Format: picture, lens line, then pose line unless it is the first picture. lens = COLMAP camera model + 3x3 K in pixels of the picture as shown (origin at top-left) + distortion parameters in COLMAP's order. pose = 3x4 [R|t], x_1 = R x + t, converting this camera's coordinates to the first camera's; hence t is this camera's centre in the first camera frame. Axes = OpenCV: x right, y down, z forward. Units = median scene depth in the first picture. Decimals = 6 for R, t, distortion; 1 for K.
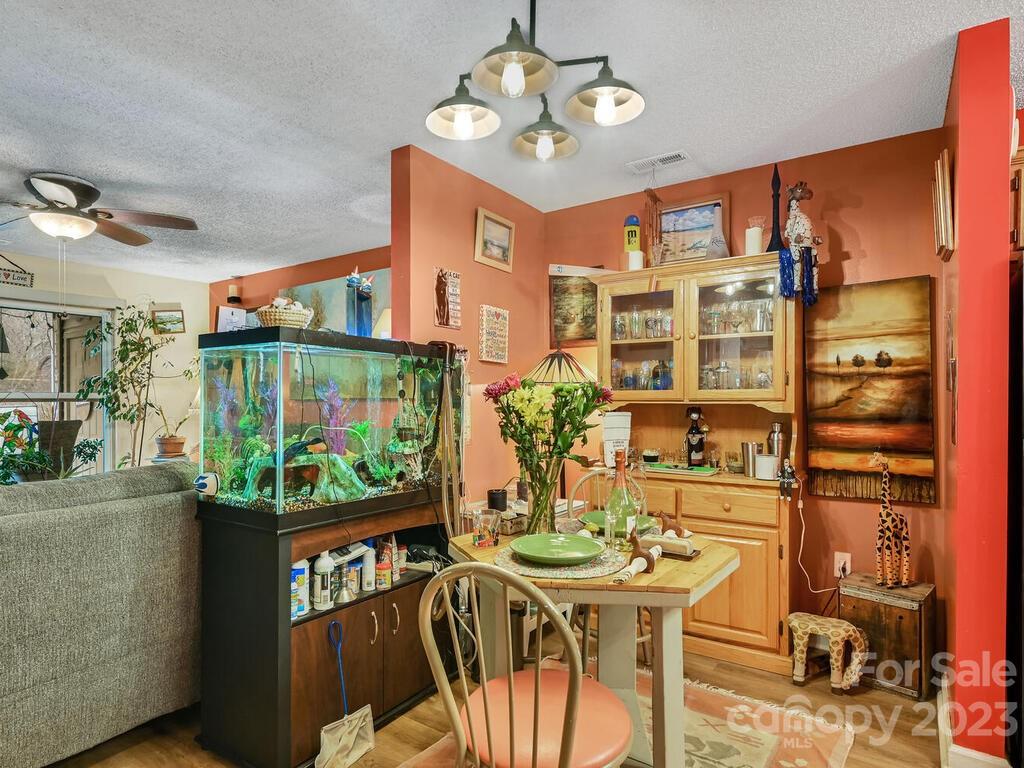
lens RADIAL K [[580.7, 0, 511.4], [0, 580.7, 391.0], [0, 0, 1]] dist [0.020371, 0.001483]
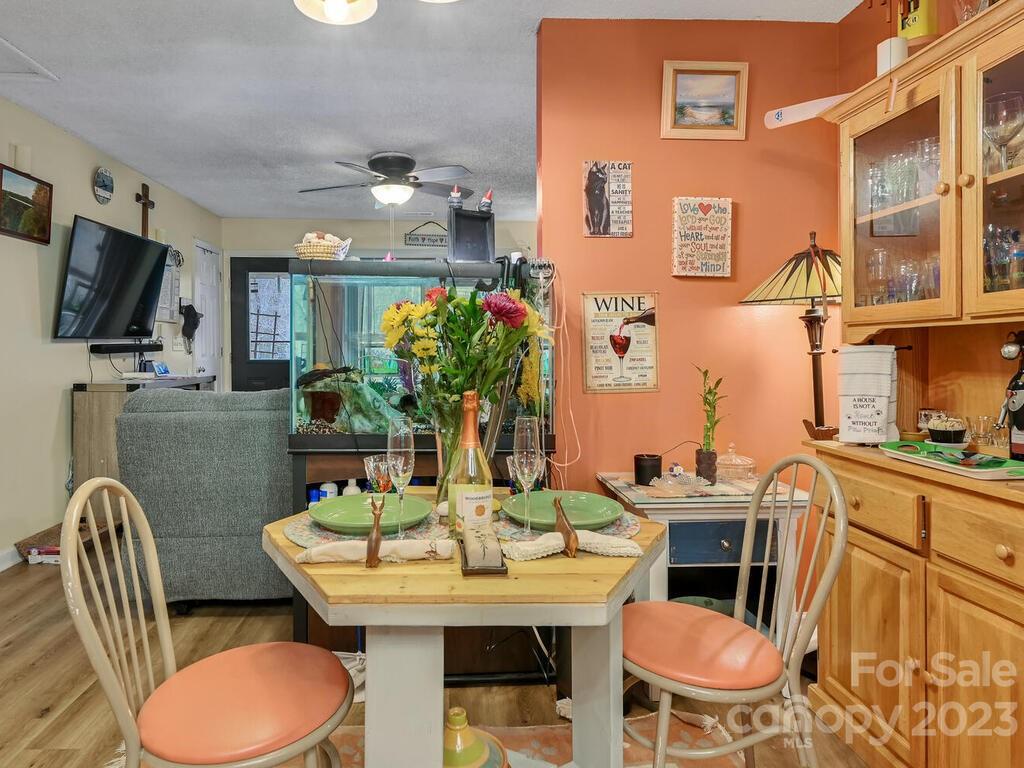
lens RADIAL K [[662.5, 0, 489.5], [0, 662.5, 359.8], [0, 0, 1]] dist [0.012521, 0.000143]
pose [[0.592947, 0.005454, -0.805223, 0.491374], [0.014531, 0.999742, 0.017471, 0.034678], [0.805111, -0.022060, 0.592714, 0.344081]]
